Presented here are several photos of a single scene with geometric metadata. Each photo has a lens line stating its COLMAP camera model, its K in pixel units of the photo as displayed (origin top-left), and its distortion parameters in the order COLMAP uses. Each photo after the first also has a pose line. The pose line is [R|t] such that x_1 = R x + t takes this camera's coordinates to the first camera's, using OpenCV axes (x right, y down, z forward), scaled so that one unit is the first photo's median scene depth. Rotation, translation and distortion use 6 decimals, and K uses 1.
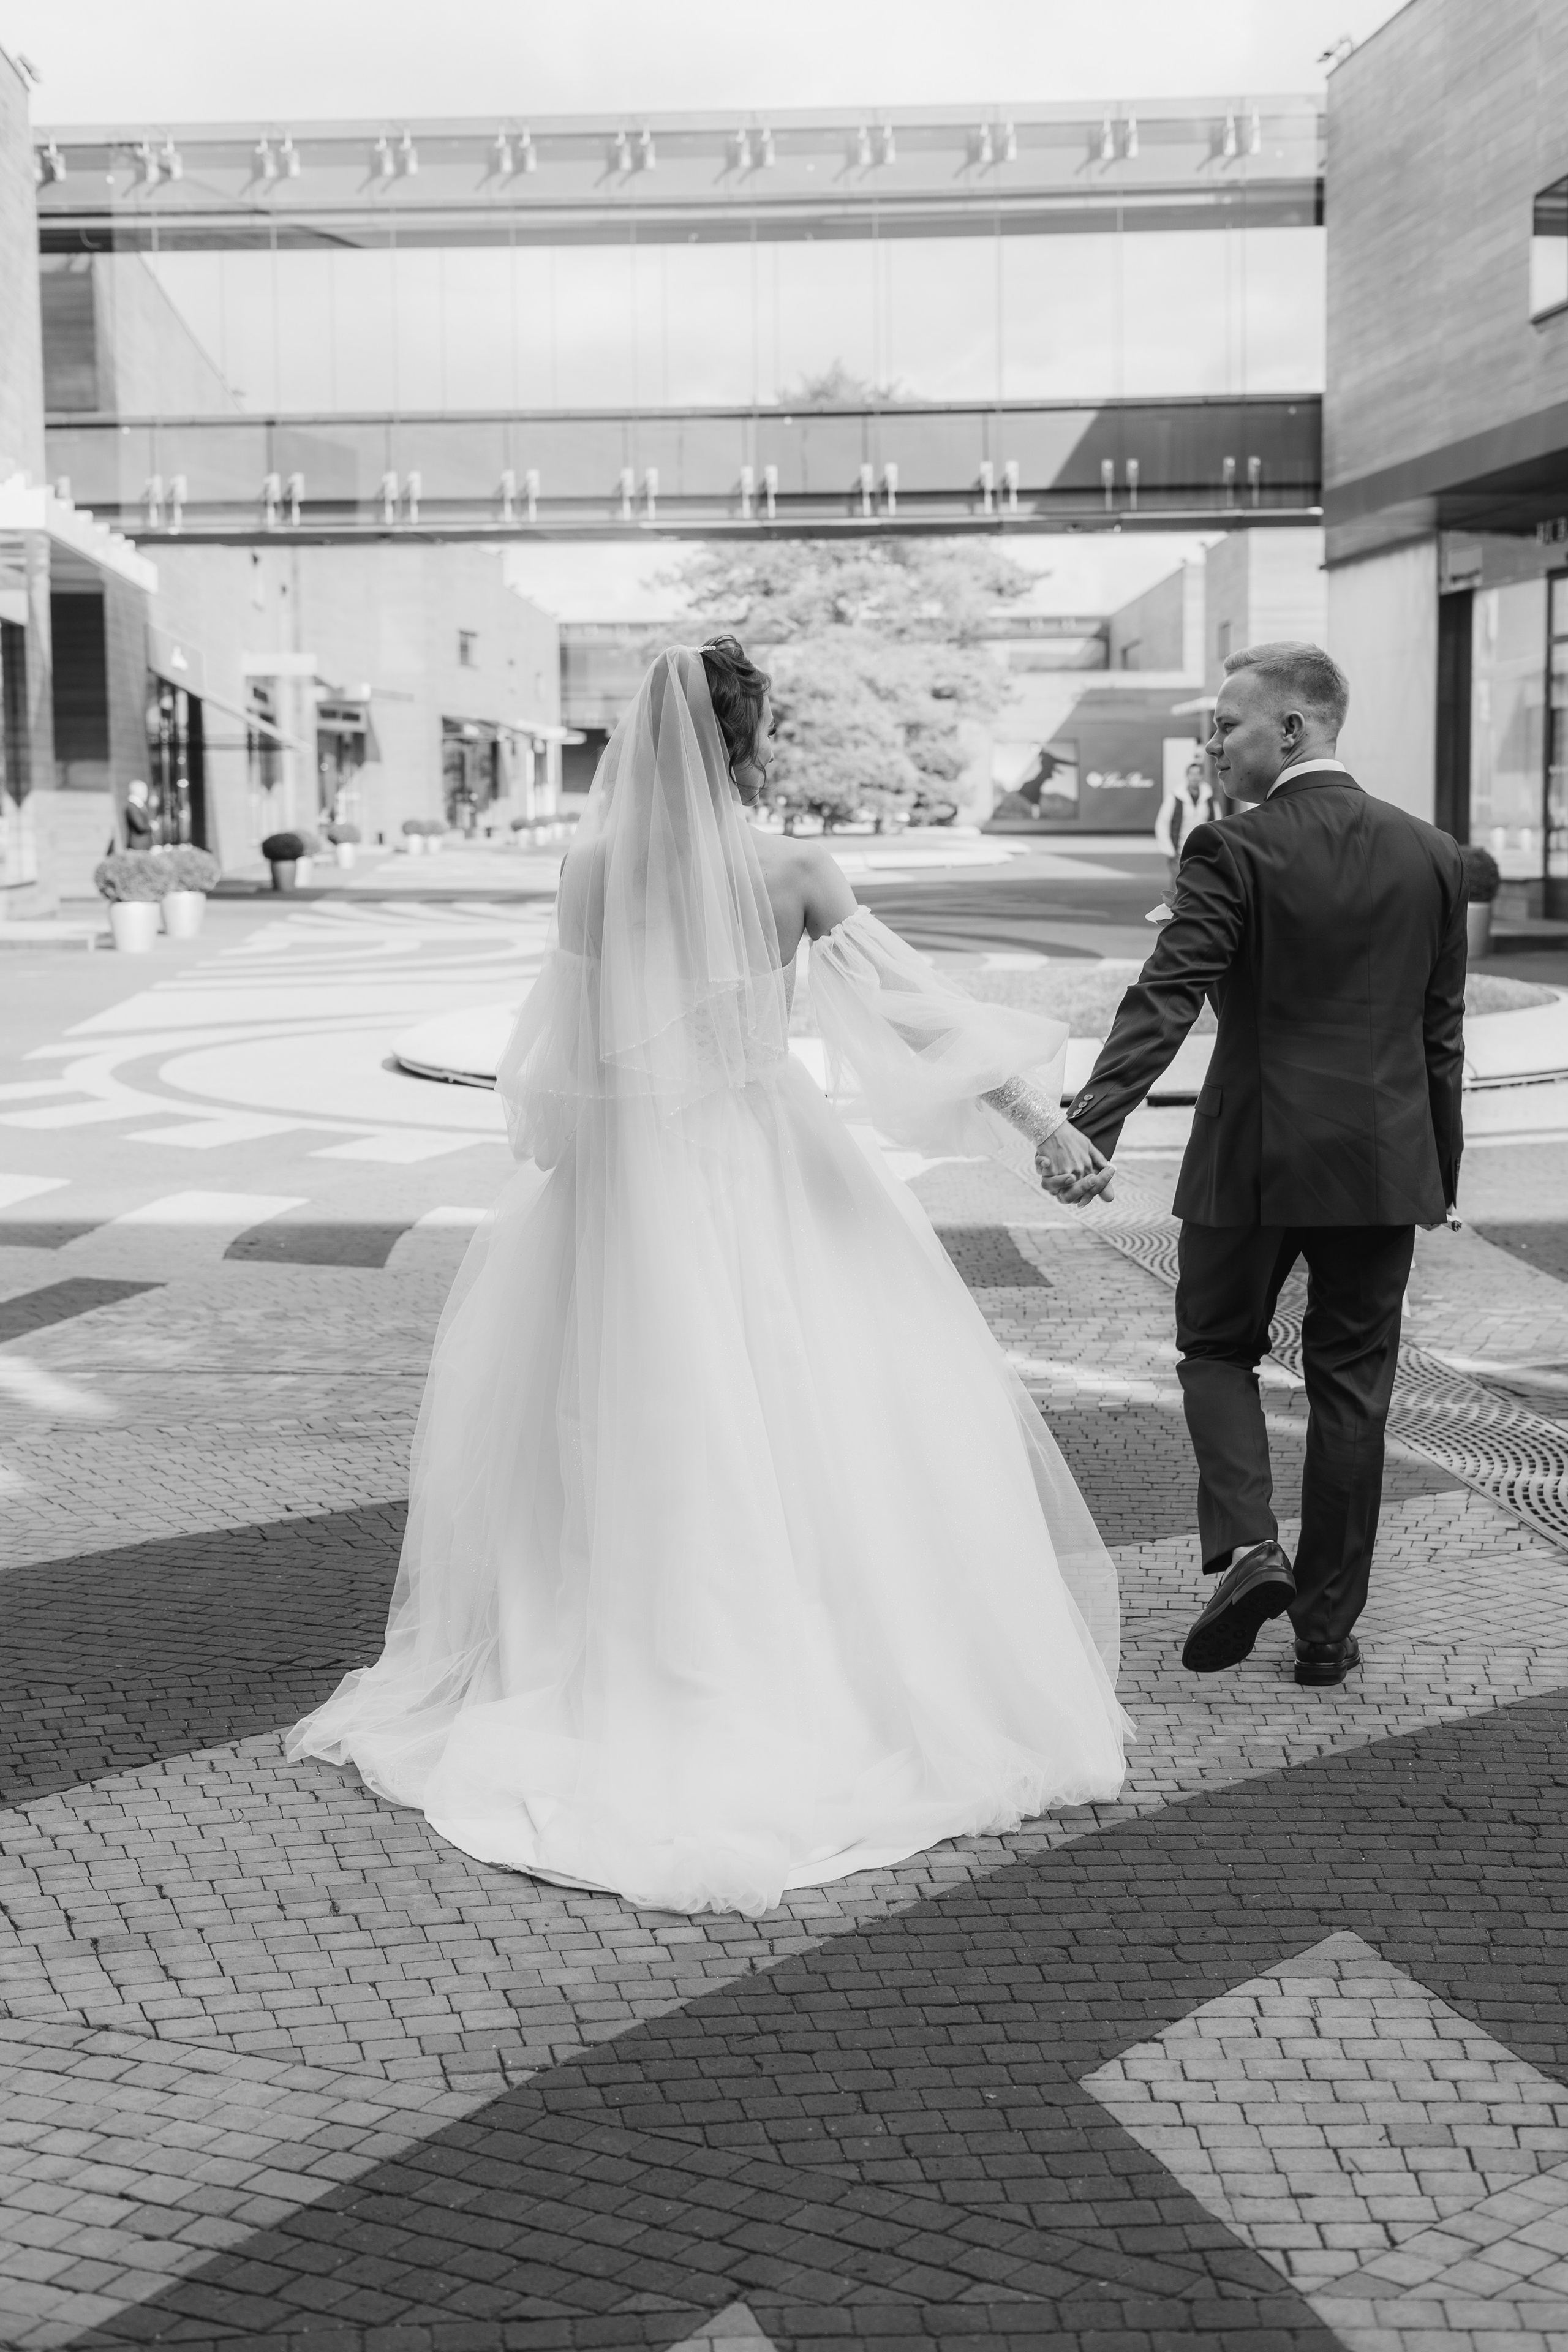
lens RADIAL K [[3376.0, 0, 790.4], [0, 3376.0, 1185.0], [0, 0, 1]] dist [0.006194, 0.000000]
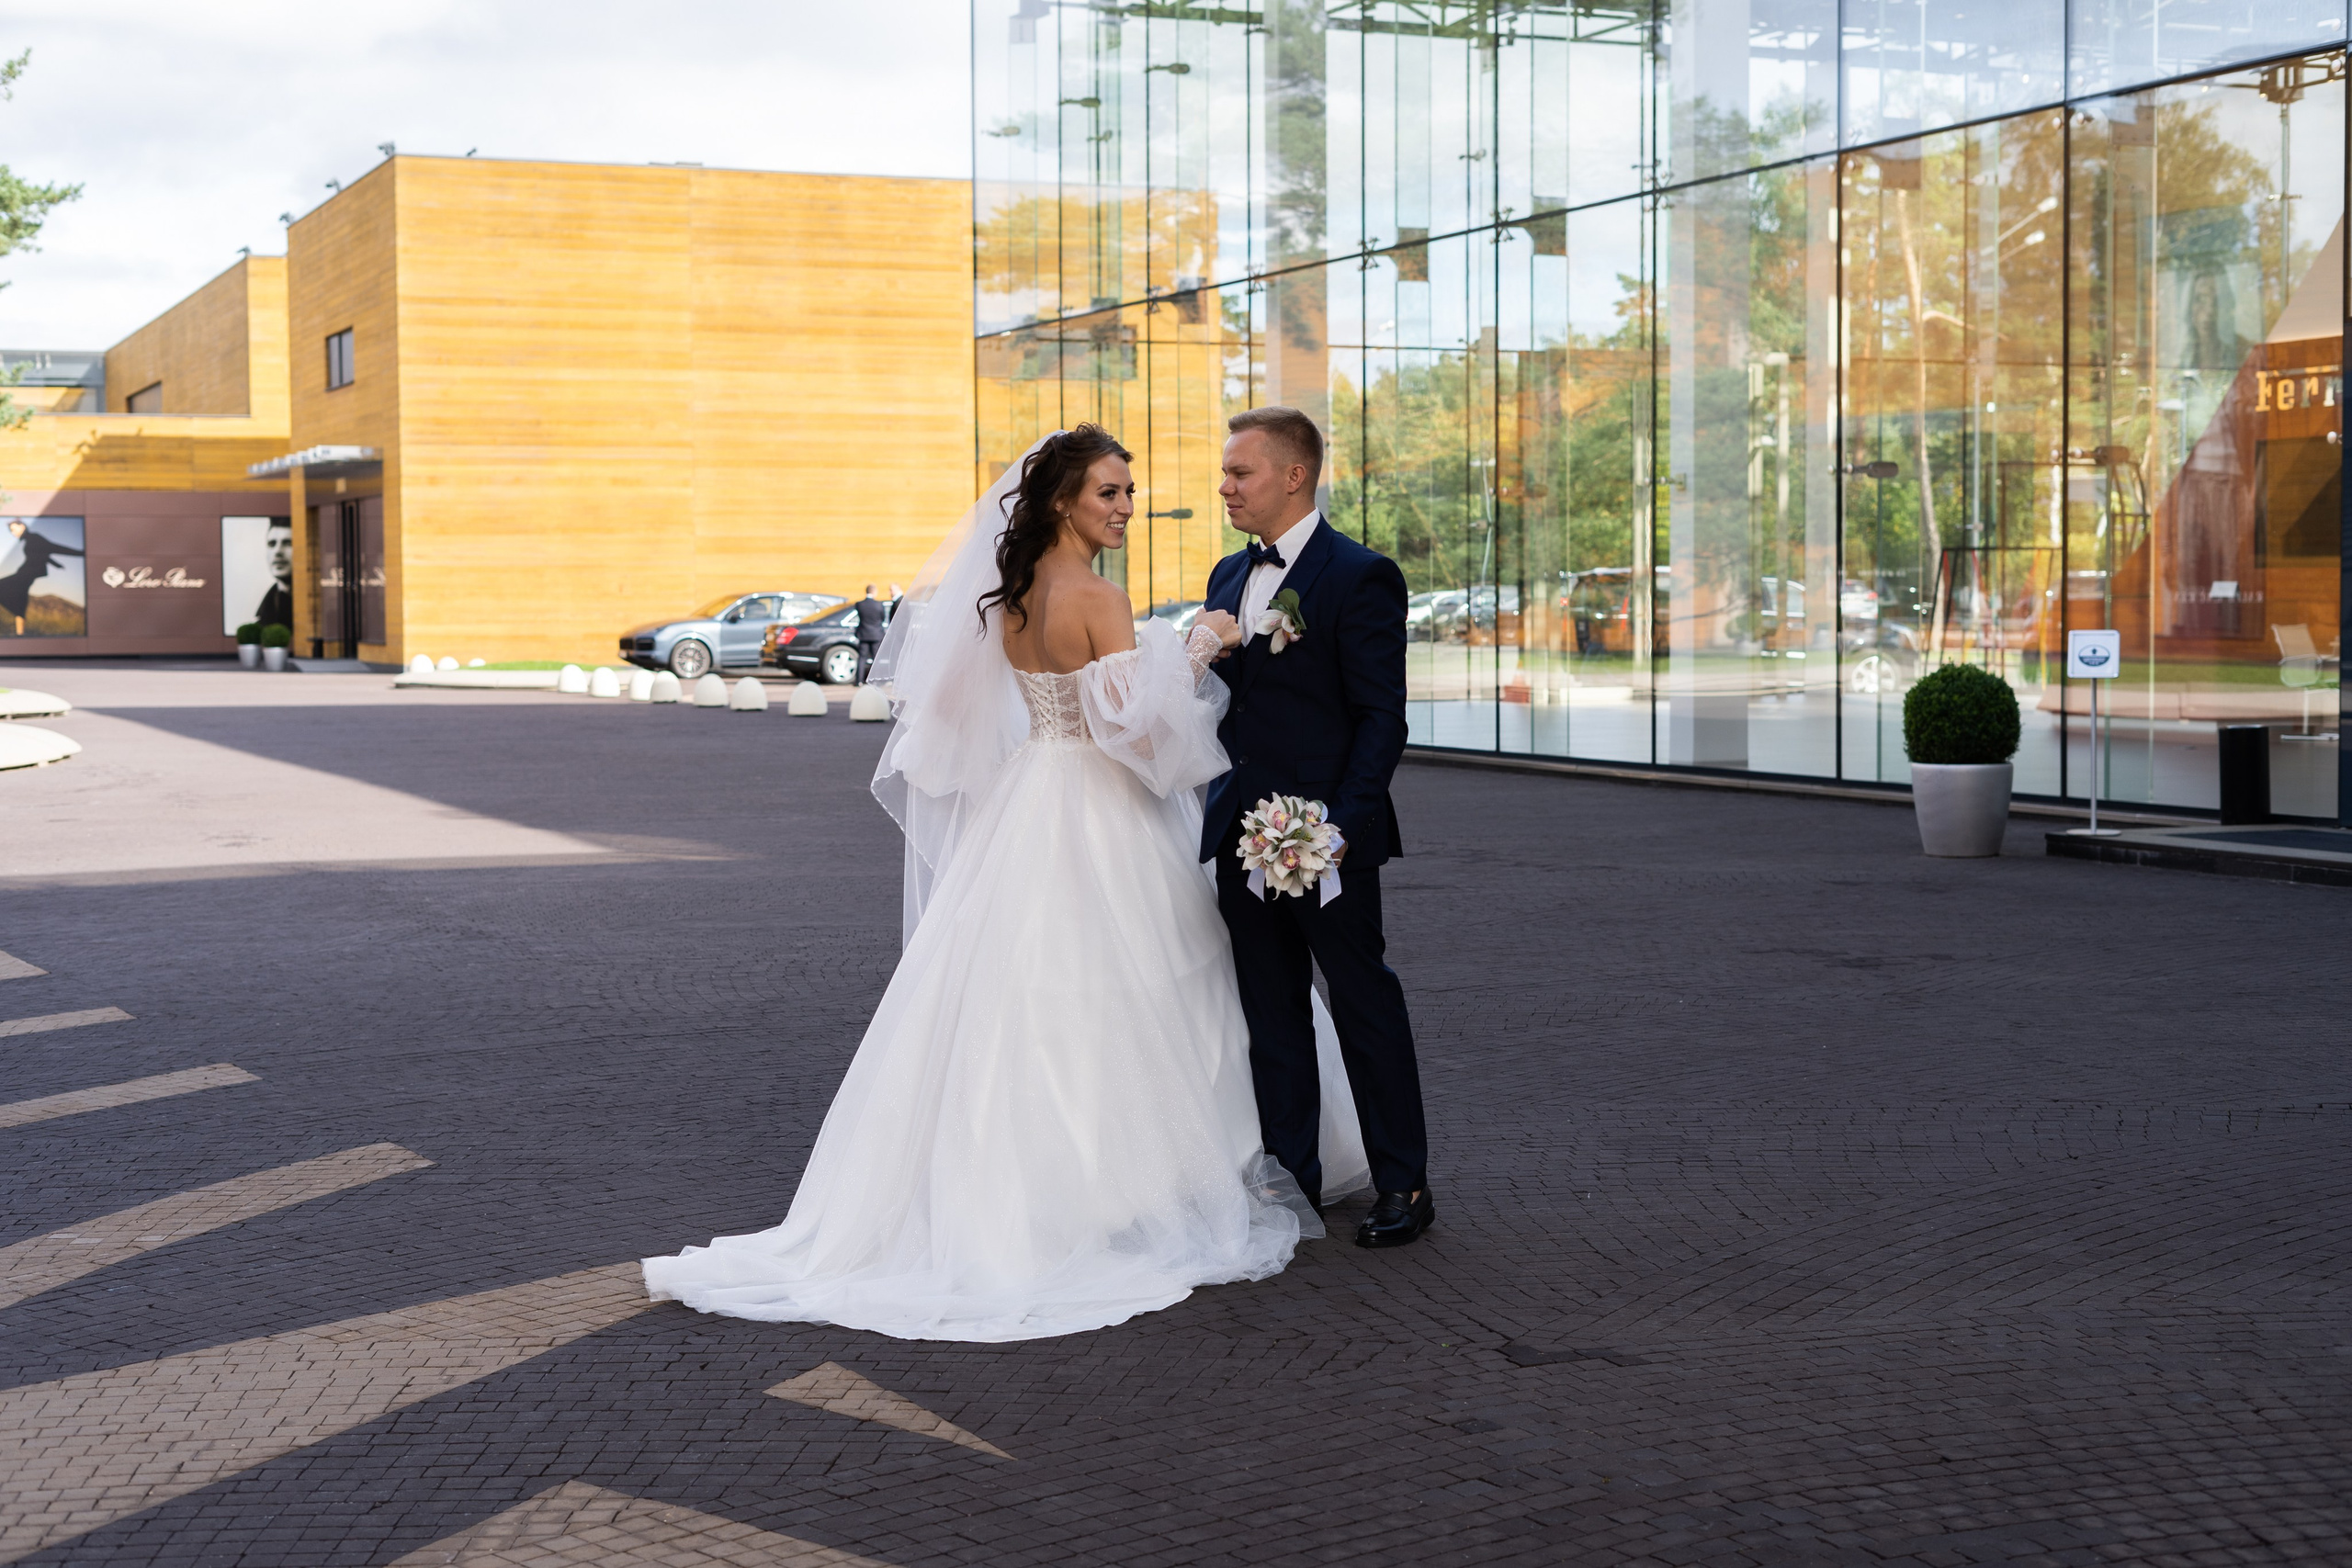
lens RADIAL K [[3375.6, 0, 1169.8], [0, 3375.6, 775.8], [0, 0, 1]] dist [0.006194, 0.000000]
pose [[0.914352, -0.017222, 0.404554, 0.017647], [0.043226, 0.997537, -0.055231, -0.054721], [-0.402607, 0.067988, 0.912845, 0.481925]]
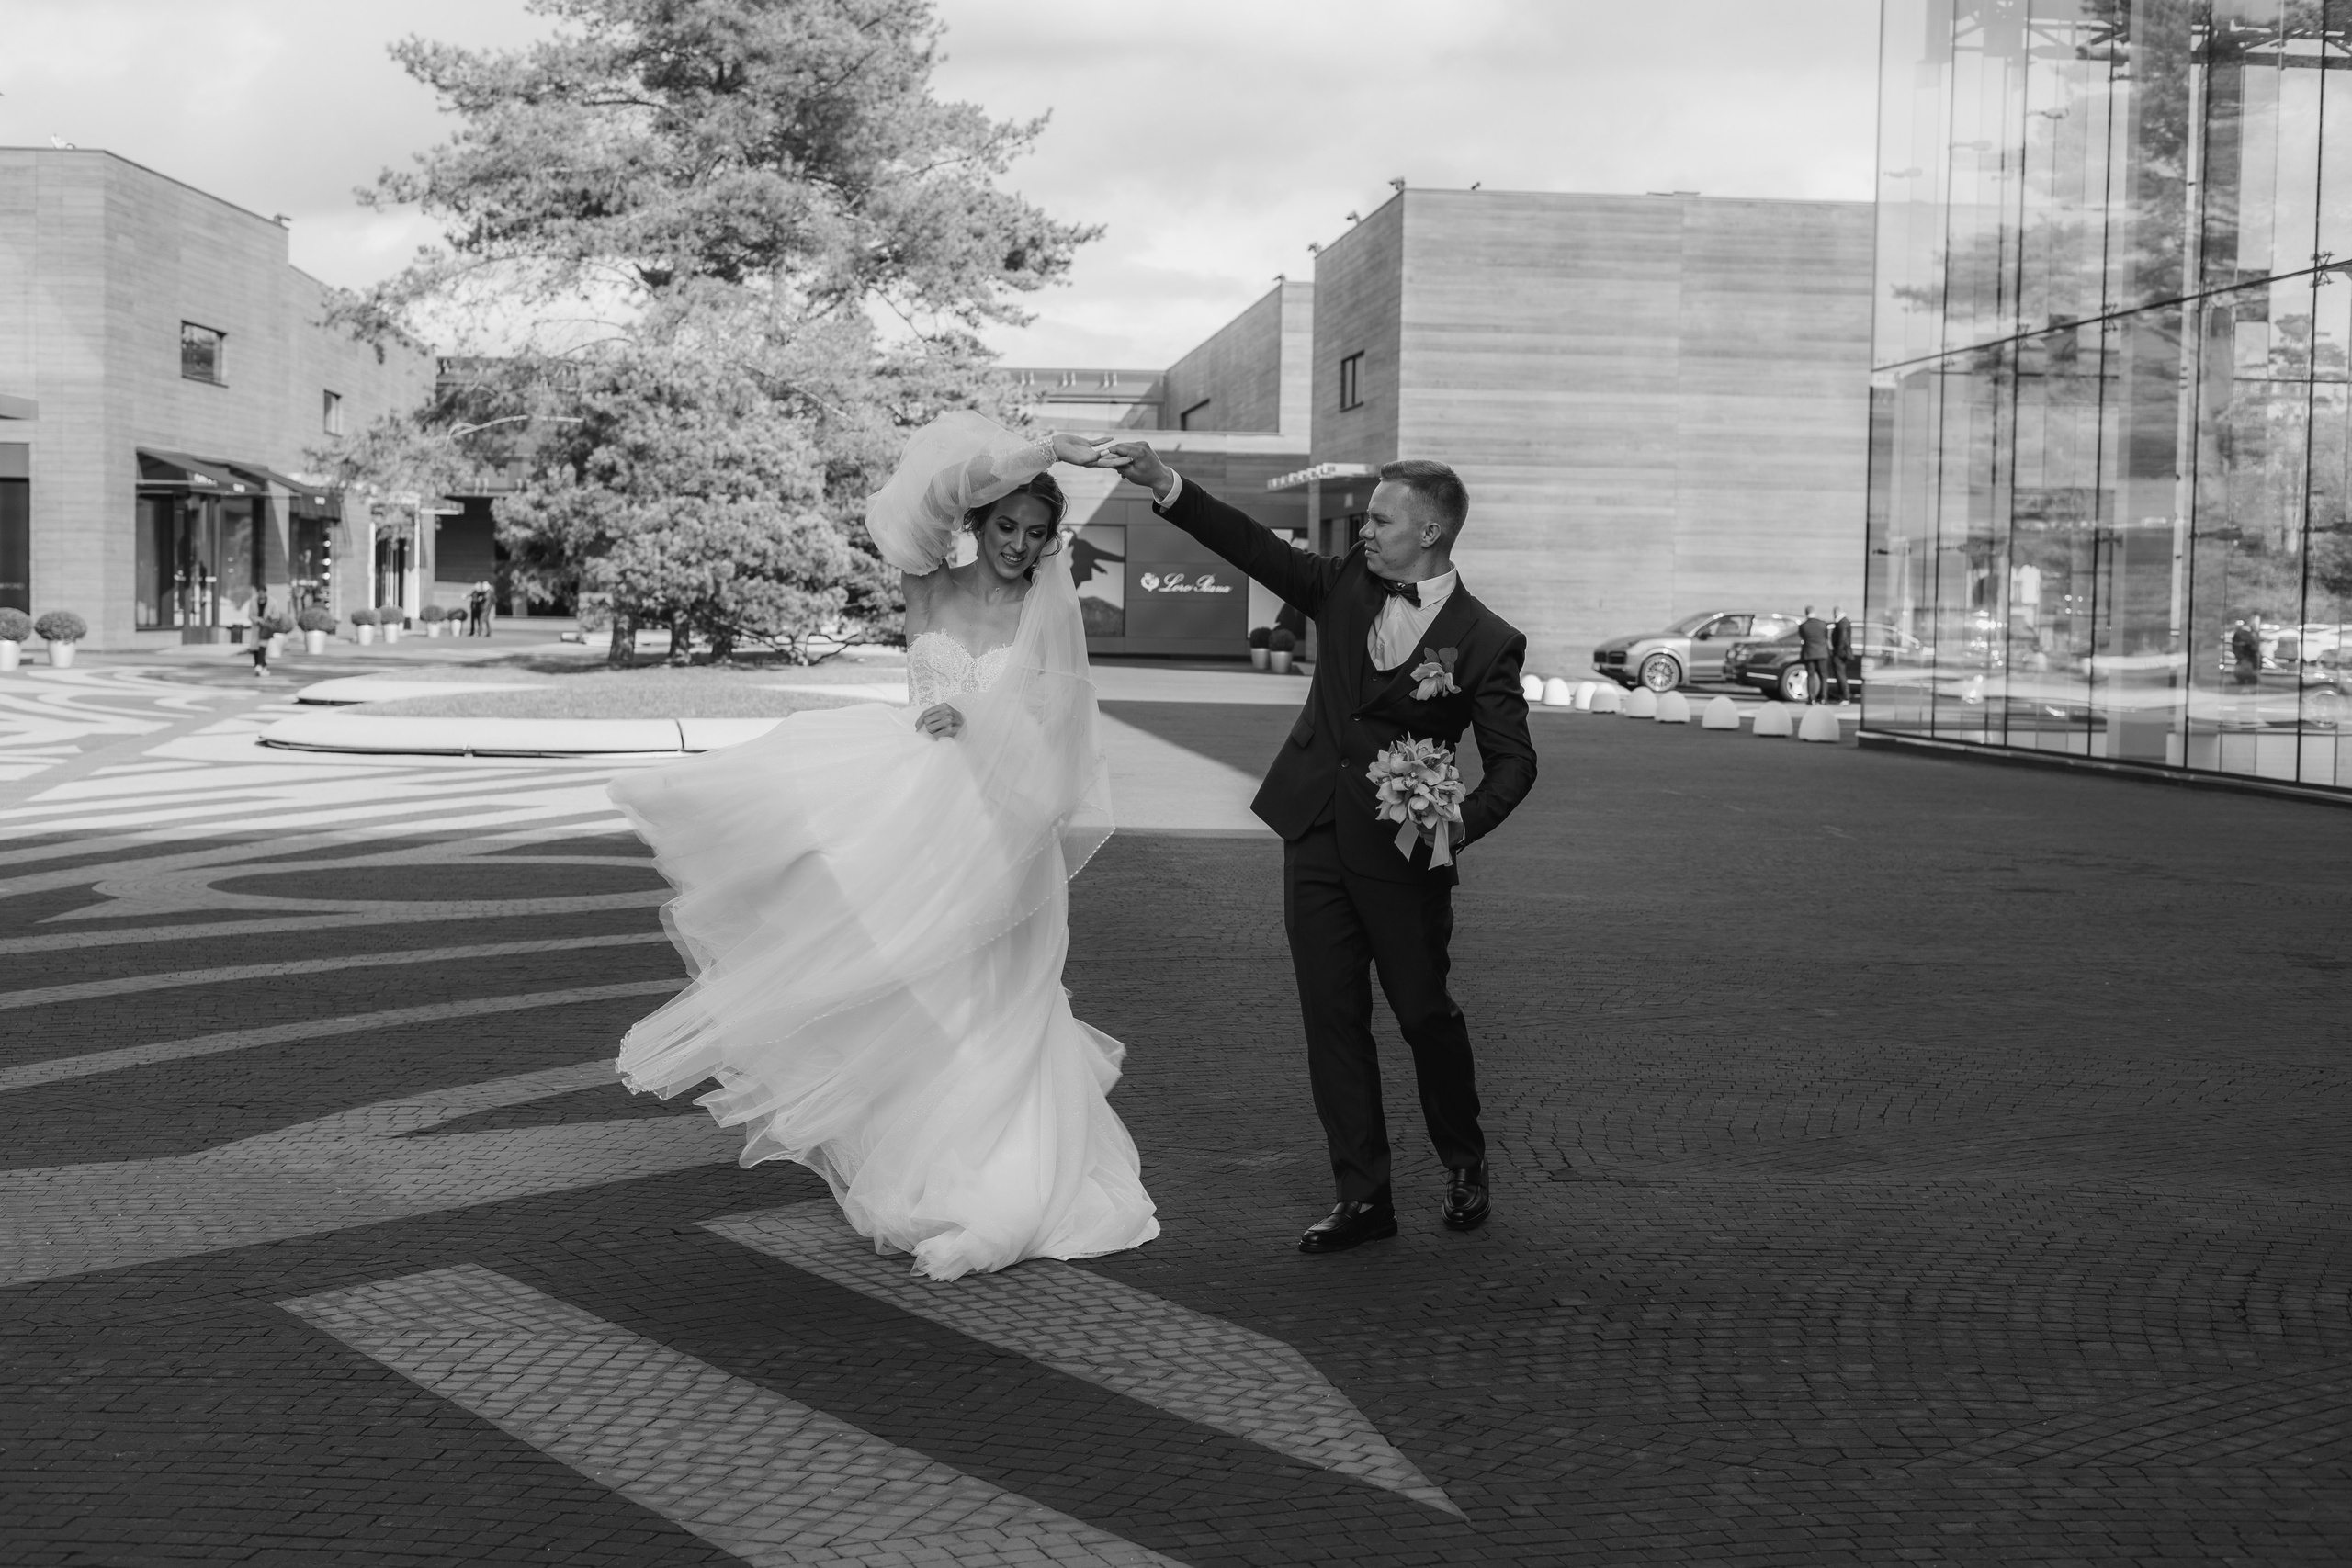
lens RADIAL K [[3375.6, 0, 1156.0], [0, 3375.6, 787.3], [0, 0, 1]] dist [0.006194, 0.000000]
pose [[0.994543, 0.023200, 0.101719, 0.030822], [-0.017072, 0.998010, -0.060699, -0.051328], [-0.102925, 0.058631, 0.992960, 0.450053]]
